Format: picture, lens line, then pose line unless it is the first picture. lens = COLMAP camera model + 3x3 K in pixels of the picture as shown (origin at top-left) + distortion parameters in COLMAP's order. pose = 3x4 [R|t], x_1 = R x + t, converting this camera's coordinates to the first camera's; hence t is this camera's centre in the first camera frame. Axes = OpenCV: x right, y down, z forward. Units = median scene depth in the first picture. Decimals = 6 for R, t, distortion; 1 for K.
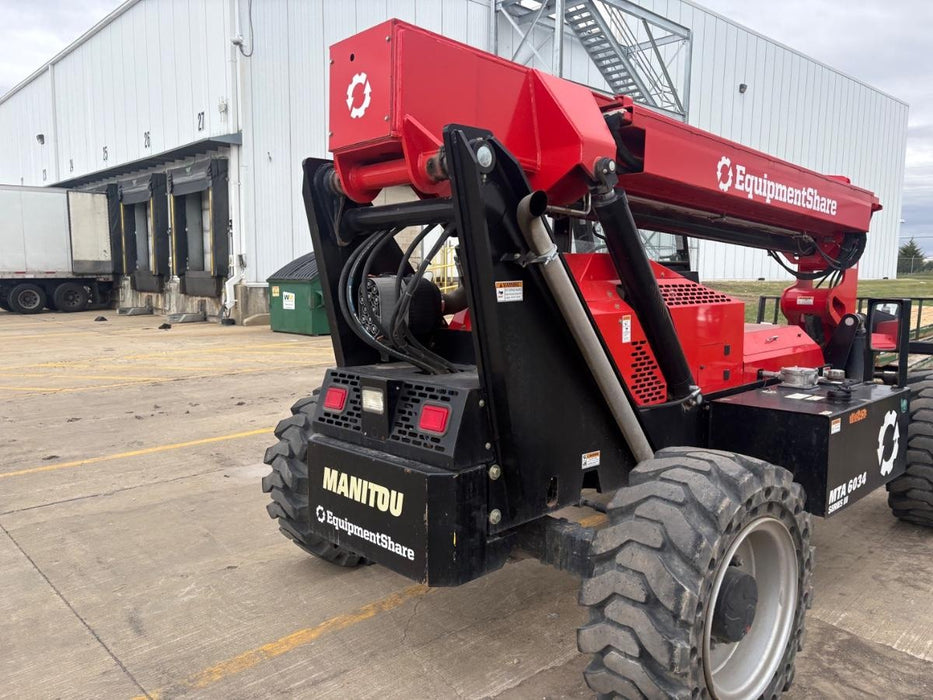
lens RADIAL K [[680.3, 0, 457.3], [0, 680.3, 353.5], [0, 0, 1]] dist [-0.008908, -0.011308]
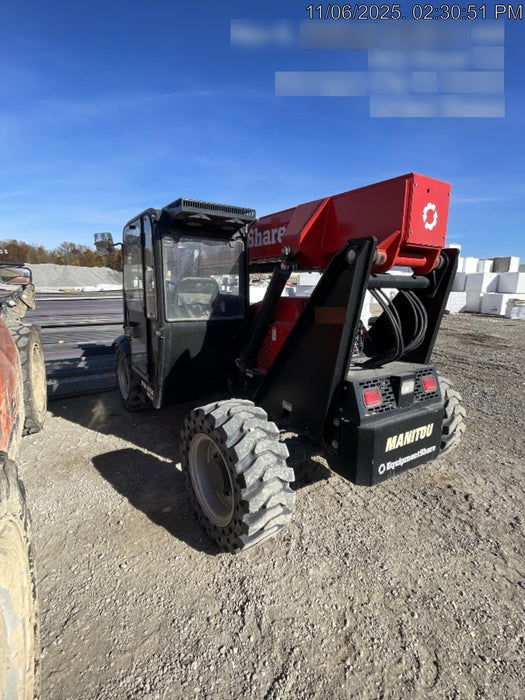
lens RADIAL K [[337.5, 0, 262.0], [0, 337.5, 345.2], [0, 0, 1]] dist [0.010516, 0.000571]
pose [[0.172855, -0.161623, 0.971596, -1.085920], [0.065841, 0.986134, 0.152328, -0.212339], [-0.982744, 0.037641, 0.181100, 1.250424]]
